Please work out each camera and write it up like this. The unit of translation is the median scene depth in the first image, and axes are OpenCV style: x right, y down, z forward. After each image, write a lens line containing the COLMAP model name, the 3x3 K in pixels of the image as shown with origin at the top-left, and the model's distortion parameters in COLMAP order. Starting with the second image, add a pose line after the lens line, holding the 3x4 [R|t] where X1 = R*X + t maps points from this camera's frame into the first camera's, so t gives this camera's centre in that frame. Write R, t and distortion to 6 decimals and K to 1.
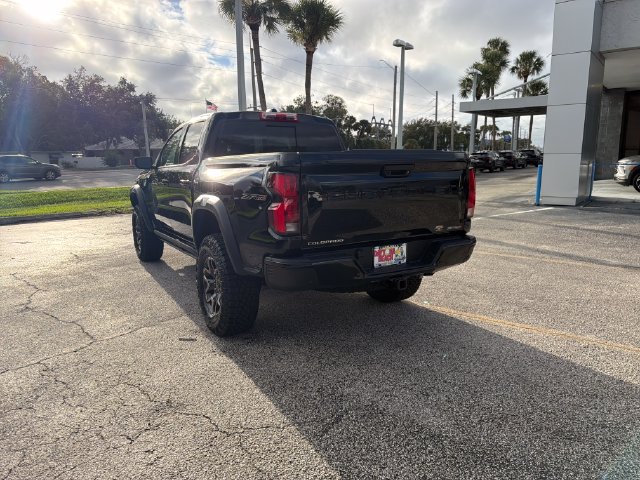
lens RADIAL K [[448.9, 0, 314.2], [0, 448.9, 237.8], [0, 0, 1]] dist [0.059575, -0.079985]
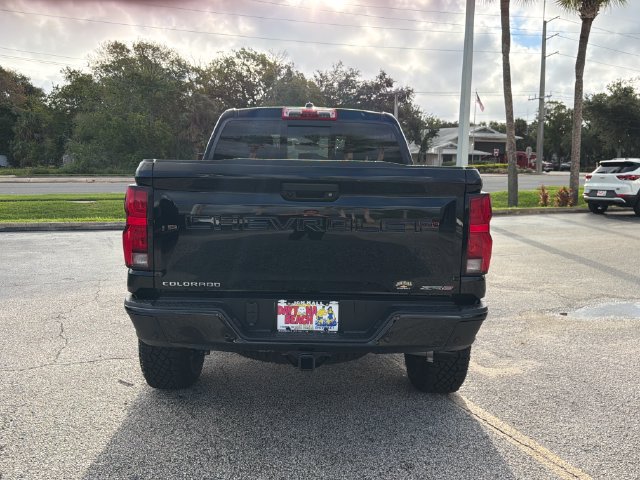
lens RADIAL K [[570.5, 0, 320.0], [0, 570.5, 240.0], [0, 0, 1]] dist [0.130261, -0.235497]
pose [[0.876105, 0.087186, -0.474172, 0.082381], [-0.108474, 0.993942, -0.017665, -0.008673], [0.469759, 0.066912, 0.880255, 0.034988]]
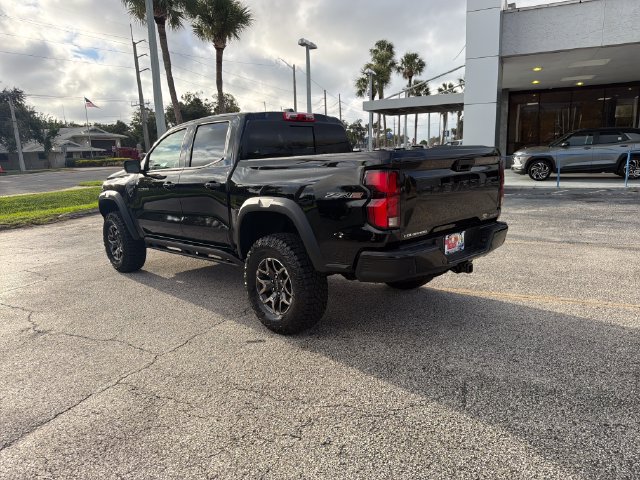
lens RADIAL K [[449.8, 0, 314.1], [0, 449.8, 240.7], [0, 0, 1]] dist [0.066465, -0.093662]
pose [[0.972075, -0.066914, 0.224930, -0.058790], [0.064758, 0.997757, 0.016956, -0.001039], [-0.225560, -0.001916, 0.974227, -0.000417]]
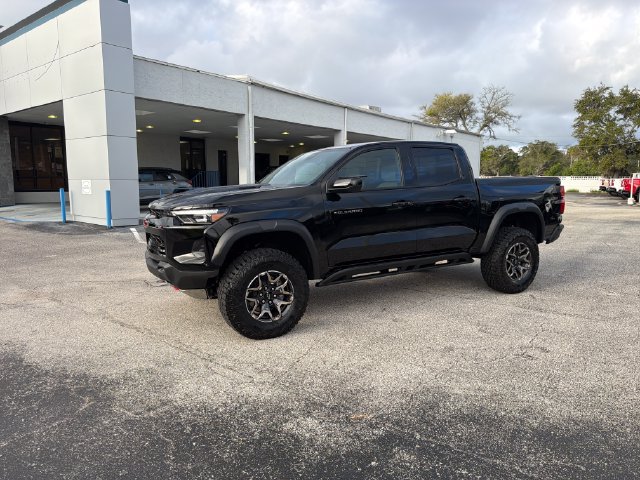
lens RADIAL K [[449.8, 0, 314.1], [0, 449.8, 240.7], [0, 0, 1]] dist [0.066465, -0.093662]
pose [[0.025968, -0.116921, 0.992802, -0.292148], [0.172509, 0.978761, 0.110755, -0.042007], [-0.984666, 0.168391, 0.045587, 0.264119]]
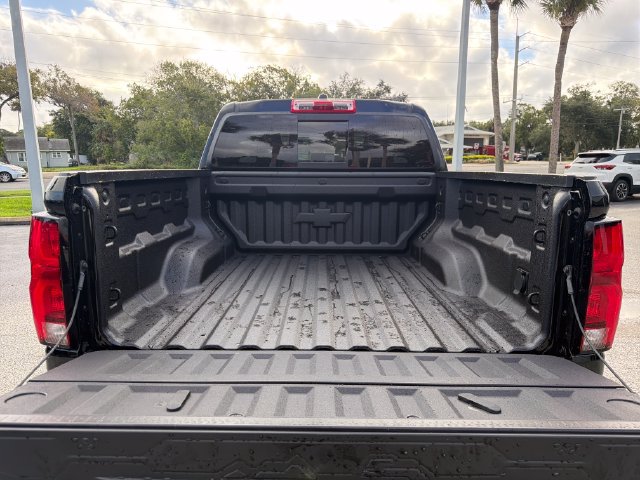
lens RADIAL K [[449.8, 0, 314.1], [0, 449.8, 240.7], [0, 0, 1]] dist [0.066465, -0.093662]
pose [[0.856795, 0.103863, -0.505089, 0.051395], [-0.099304, 0.994405, 0.036032, -0.019852], [0.506005, 0.019286, 0.862315, 0.087871]]
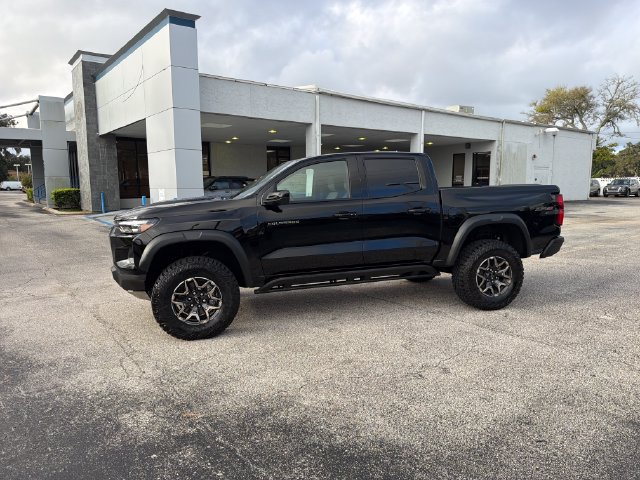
lens RADIAL K [[448.9, 0, 314.2], [0, 448.9, 237.8], [0, 0, 1]] dist [0.059575, -0.079985]
pose [[0.261601, -0.100425, 0.959937, -0.288640], [0.173945, 0.983193, 0.055454, -0.032094], [-0.949372, 0.152470, 0.274673, 0.185850]]
